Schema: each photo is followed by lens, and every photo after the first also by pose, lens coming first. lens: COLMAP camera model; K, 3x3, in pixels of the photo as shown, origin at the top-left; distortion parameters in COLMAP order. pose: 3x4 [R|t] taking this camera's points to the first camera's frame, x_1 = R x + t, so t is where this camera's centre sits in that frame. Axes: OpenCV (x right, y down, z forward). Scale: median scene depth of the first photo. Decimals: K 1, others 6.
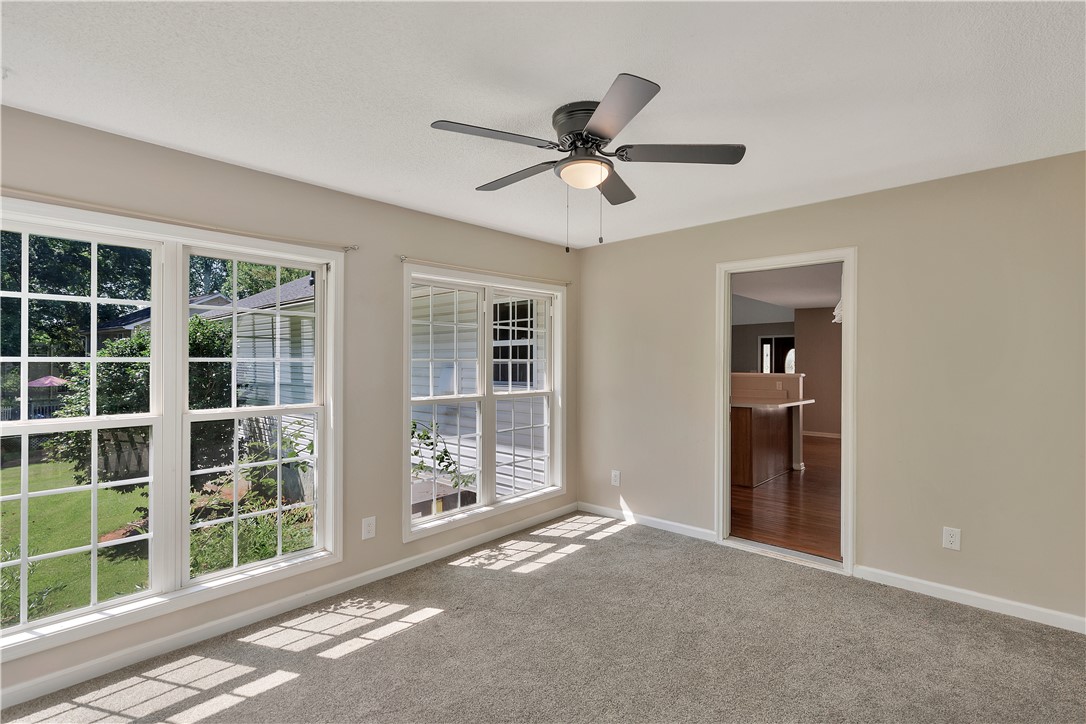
lens RADIAL K [[507.4, 0, 541.7], [0, 507.4, 359.9], [0, 0, 1]] dist [0.007458, -0.000196]
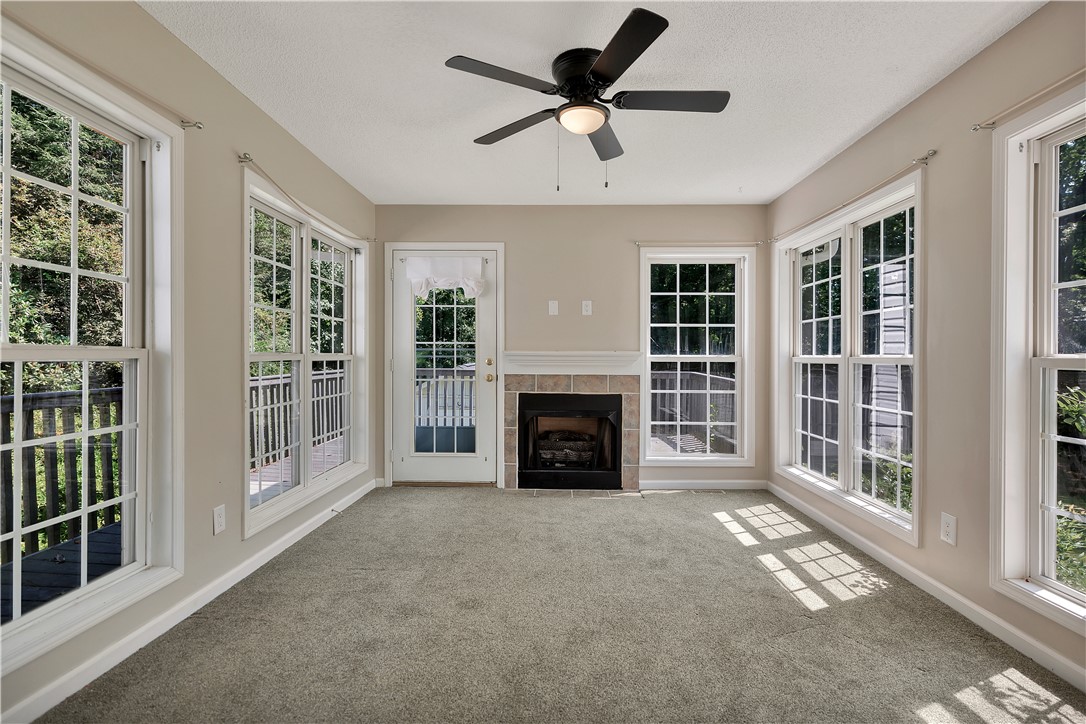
lens RADIAL K [[507.4, 0, 544.8], [0, 507.4, 357.9], [0, 0, 1]] dist [0.007458, -0.000196]
pose [[-0.740314, 0.000808, -0.672261, 0.675463], [-0.003249, 0.999983, 0.004779, 0.102387], [0.672253, 0.005723, -0.740299, 1.361717]]
